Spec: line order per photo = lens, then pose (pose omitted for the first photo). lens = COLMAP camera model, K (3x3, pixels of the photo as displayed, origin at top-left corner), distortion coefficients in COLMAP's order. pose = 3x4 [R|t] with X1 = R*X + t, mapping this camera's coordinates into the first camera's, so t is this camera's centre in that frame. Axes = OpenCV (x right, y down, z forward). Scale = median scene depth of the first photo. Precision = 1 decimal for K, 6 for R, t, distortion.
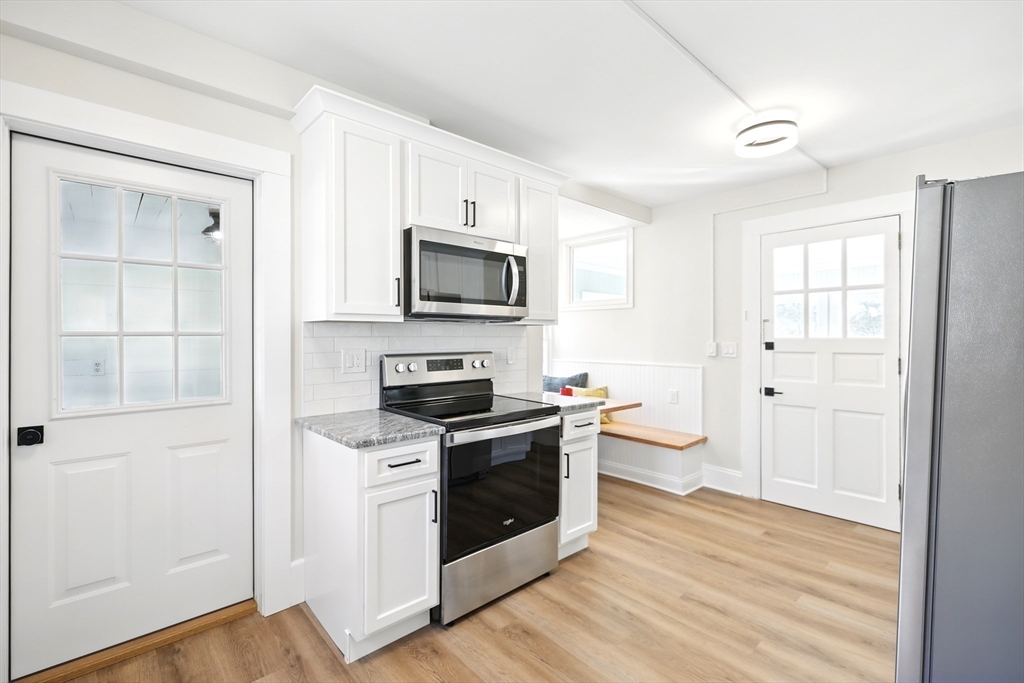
lens RADIAL K [[460.7, 0, 512.0], [0, 460.7, 341.5], [0, 0, 1]] dist [0.000671, -0.000118]
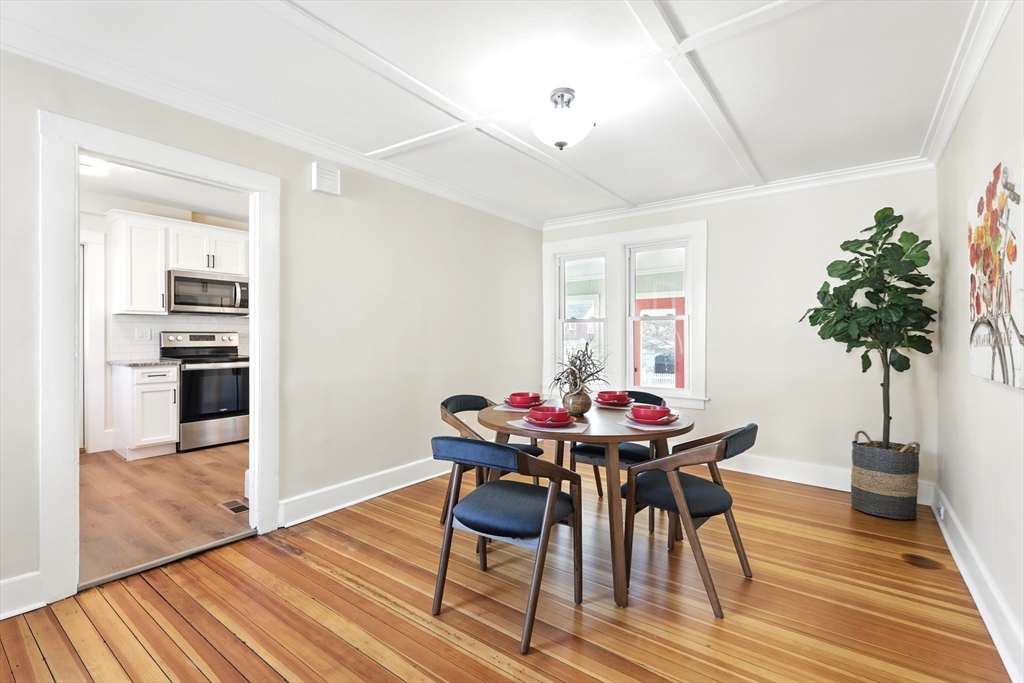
lens RADIAL K [[460.7, 0, 512.0], [0, 460.7, 341.5], [0, 0, 1]] dist [0.000671, -0.000118]
pose [[0.983077, -0.003172, 0.183167, 0.906696], [0.003532, 0.999992, -0.001637, 0.085703], [-0.183160, 0.002256, 0.983080, -1.322729]]
